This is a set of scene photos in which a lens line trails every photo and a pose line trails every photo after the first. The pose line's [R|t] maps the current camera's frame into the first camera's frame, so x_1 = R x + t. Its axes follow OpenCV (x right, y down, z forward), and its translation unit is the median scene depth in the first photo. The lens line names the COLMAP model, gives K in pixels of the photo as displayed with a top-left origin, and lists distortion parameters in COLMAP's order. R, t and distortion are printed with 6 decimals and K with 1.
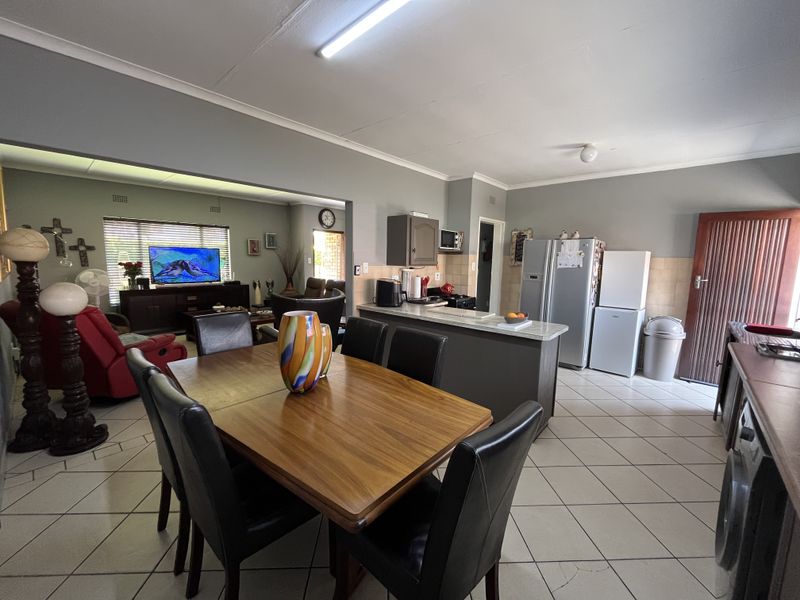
lens RADIAL K [[323.7, 0, 400.0], [0, 323.7, 300.0], [0, 0, 1]] dist [-0.000739, -0.000149]
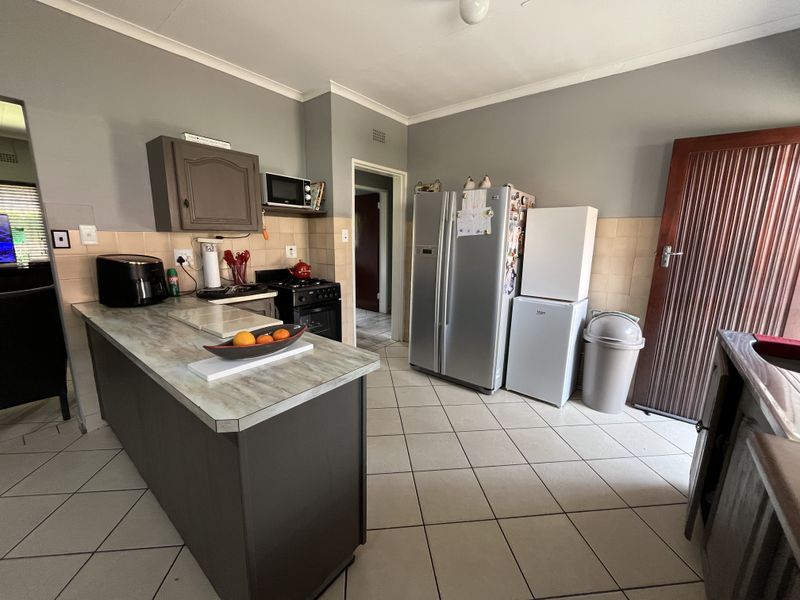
lens RADIAL K [[323.7, 0, 400.0], [0, 323.7, 300.0], [0, 0, 1]] dist [-0.000739, -0.000149]
pose [[0.998227, -0.014963, 0.057602, 0.348311], [0.011186, 0.997801, 0.065336, -0.017750], [-0.058453, -0.064576, 0.996199, 0.379645]]
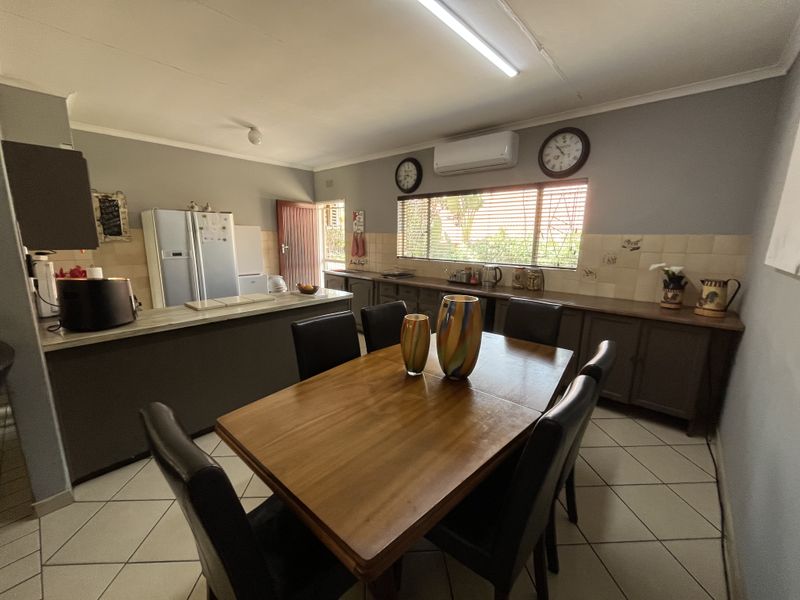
lens RADIAL K [[323.7, 0, 400.0], [0, 323.7, 300.0], [0, 0, 1]] dist [-0.000739, -0.000149]
pose [[-0.009194, -0.206572, 0.978388, -0.502018], [0.123223, 0.970738, 0.206115, -0.061613], [-0.992336, 0.122455, 0.016530, 0.450469]]
